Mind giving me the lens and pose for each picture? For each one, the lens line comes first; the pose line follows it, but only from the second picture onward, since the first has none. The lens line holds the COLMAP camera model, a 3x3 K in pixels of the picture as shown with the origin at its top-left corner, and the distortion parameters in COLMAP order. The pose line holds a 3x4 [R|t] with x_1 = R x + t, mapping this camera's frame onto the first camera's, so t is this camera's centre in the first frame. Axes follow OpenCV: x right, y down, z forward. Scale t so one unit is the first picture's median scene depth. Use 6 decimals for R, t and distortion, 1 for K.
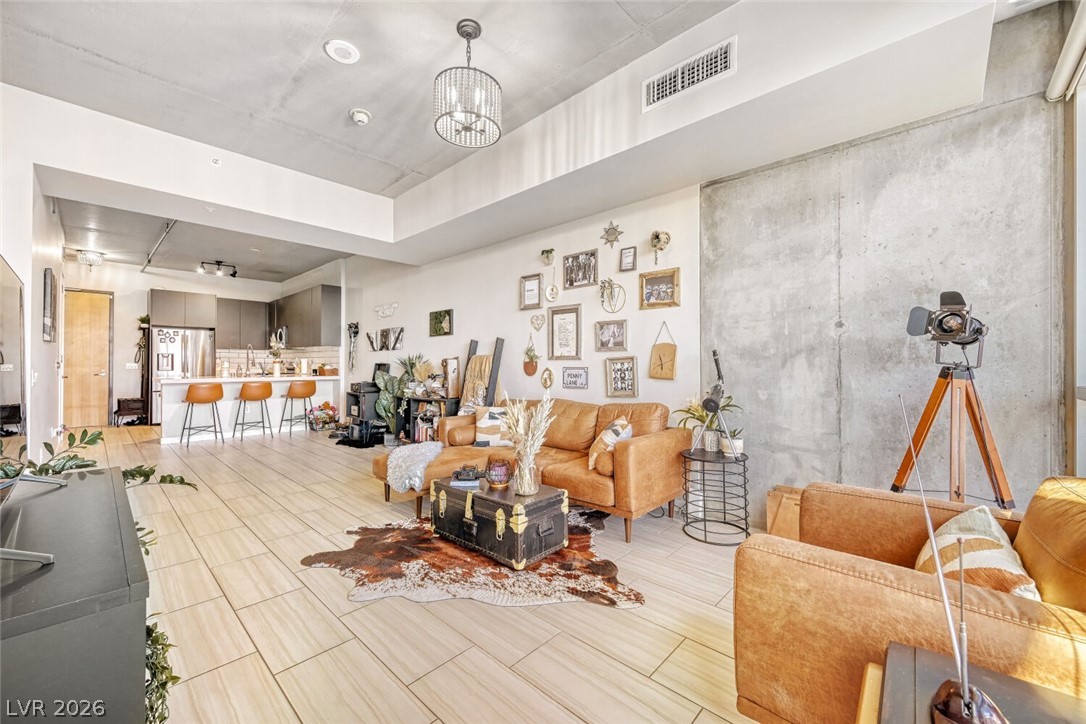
lens RADIAL K [[428.9, 0, 543.0], [0, 428.9, 362.0], [0, 0, 1]] dist [-0.001546, -0.000168]
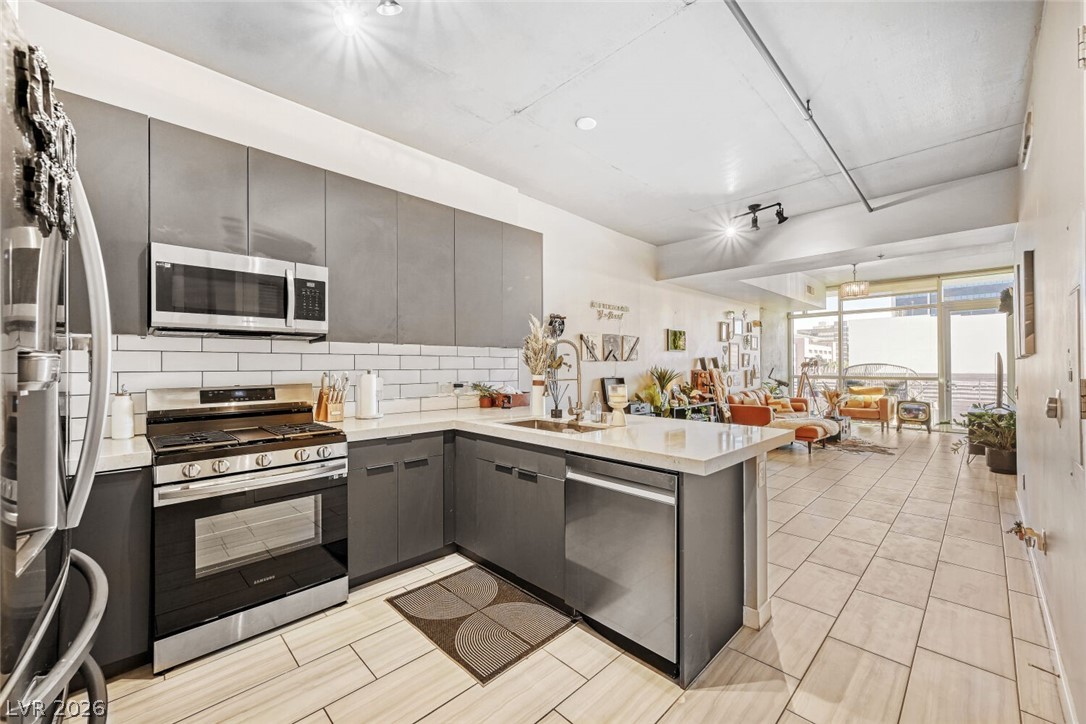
lens RADIAL K [[429.9, 0, 548.0], [0, 429.9, 369.5], [0, 0, 1]] dist [0.006242, -0.000123]
pose [[0.035600, -0.008791, 0.999327, -0.982122], [-0.003276, 0.999955, 0.008914, -0.015432], [-0.999361, -0.003591, 0.035569, 0.913304]]
